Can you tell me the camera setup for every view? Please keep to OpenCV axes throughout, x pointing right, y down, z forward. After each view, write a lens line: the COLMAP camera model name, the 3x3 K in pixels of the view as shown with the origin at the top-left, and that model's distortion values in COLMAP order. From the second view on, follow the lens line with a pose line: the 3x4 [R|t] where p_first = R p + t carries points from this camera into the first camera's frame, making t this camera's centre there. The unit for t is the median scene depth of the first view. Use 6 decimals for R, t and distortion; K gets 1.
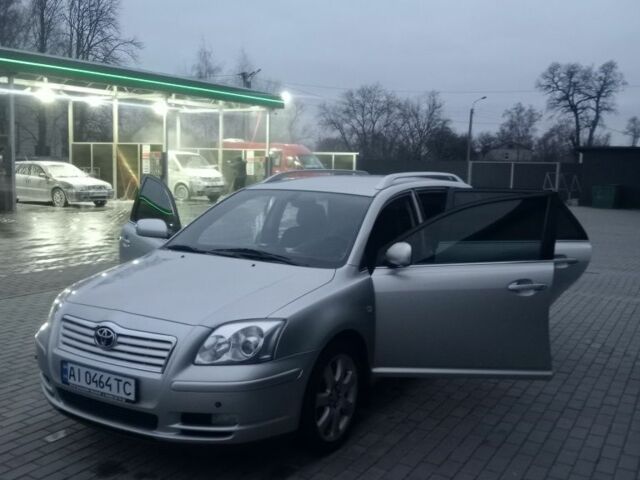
lens RADIAL K [[679.6, 0, 320.0], [0, 679.6, 240.0], [0, 0, 1]] dist [0.152064, -0.338765]
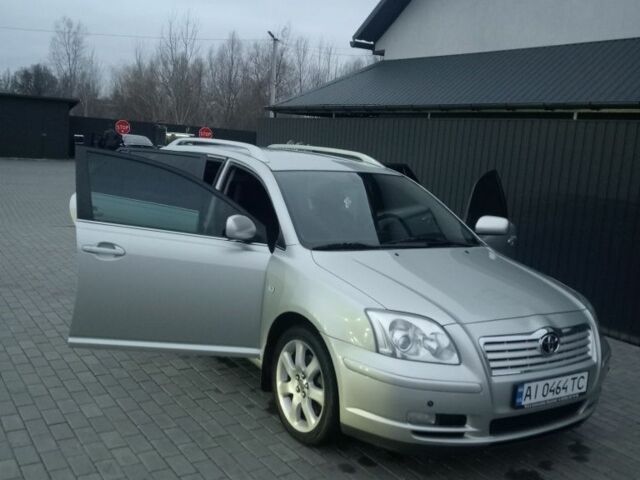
lens RADIAL K [[679.6, 0, 320.0], [0, 679.6, 240.0], [0, 0, 1]] dist [0.152064, -0.338765]
pose [[0.430902, -0.126678, 0.893463, -0.239708], [0.042983, 0.991855, 0.119898, -0.024515], [-0.901375, -0.013260, 0.432837, 0.161705]]
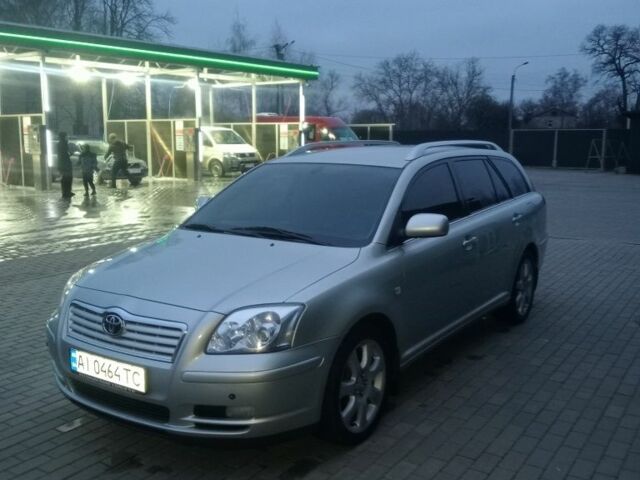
lens RADIAL K [[679.6, 0, 320.0], [0, 679.6, 240.0], [0, 0, 1]] dist [0.152064, -0.338765]
pose [[0.998222, -0.014573, -0.057805, 0.004627], [0.016775, 0.999144, 0.037803, -0.000754], [0.057205, -0.038706, 0.997612, 0.015813]]
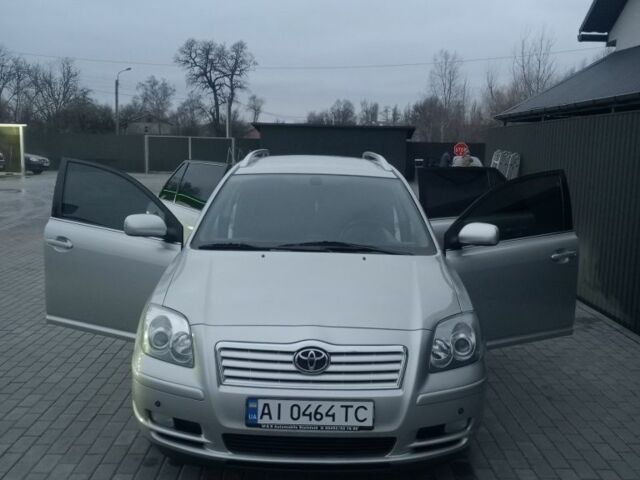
lens RADIAL K [[679.6, 0, 320.0], [0, 679.6, 240.0], [0, 0, 1]] dist [0.152064, -0.338765]
pose [[0.853118, -0.079195, 0.515672, -0.132769], [0.059206, 0.996723, 0.055125, -0.008867], [-0.518347, -0.016497, 0.855011, 0.053900]]
